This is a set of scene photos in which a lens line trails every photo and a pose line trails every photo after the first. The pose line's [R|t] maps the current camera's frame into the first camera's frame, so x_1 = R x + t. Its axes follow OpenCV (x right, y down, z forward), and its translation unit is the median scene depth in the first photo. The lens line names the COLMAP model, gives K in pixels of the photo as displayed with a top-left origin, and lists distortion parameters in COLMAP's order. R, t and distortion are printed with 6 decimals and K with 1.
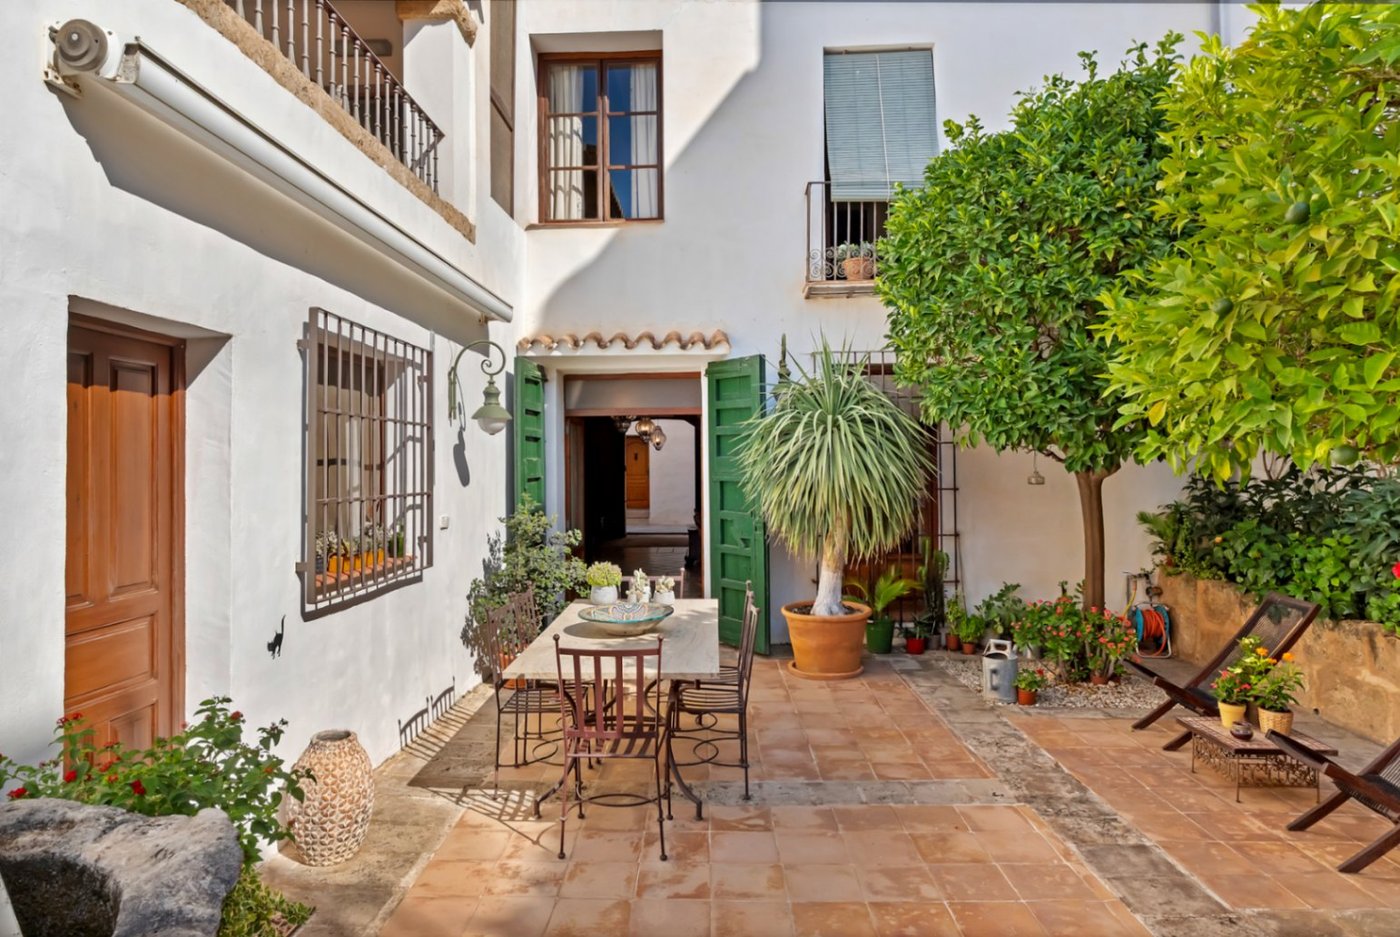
lens RADIAL K [[816.1, 0, 700.0], [0, 816.1, 468.5], [0, 0, 1]] dist [0.000099, -0.000128]
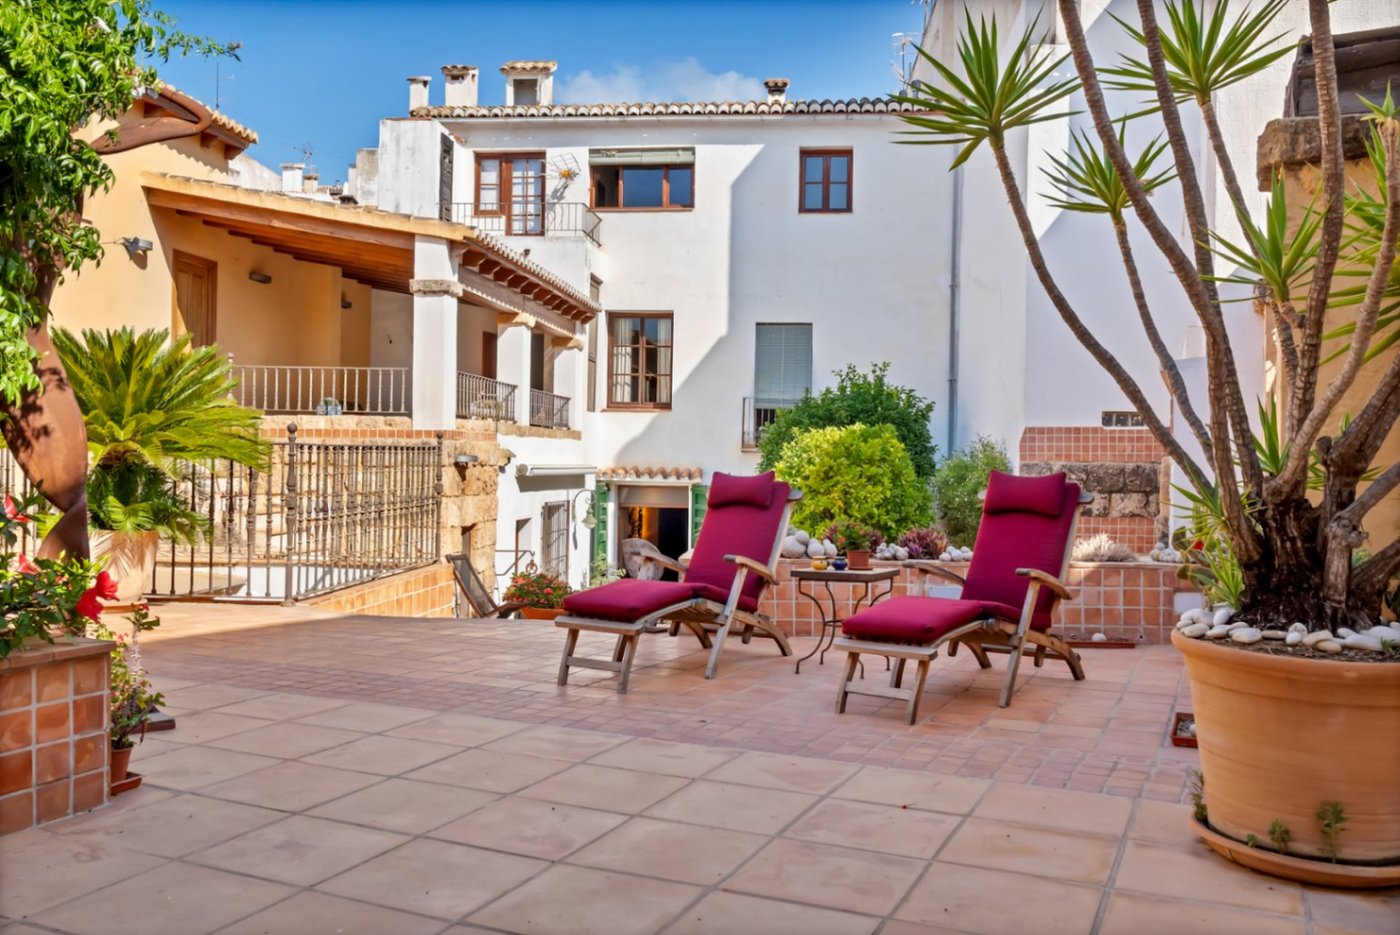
lens RADIAL K [[1137.5, 0, 700.0], [0, 1137.5, 467.5], [0, 0, 1]] dist [-0.004579, -0.000316]
pose [[0.996570, 0.023558, -0.079328, 0.227794], [-0.023245, 0.999718, 0.004870, -0.171502], [0.079421, -0.003010, 0.996837, -1.598614]]
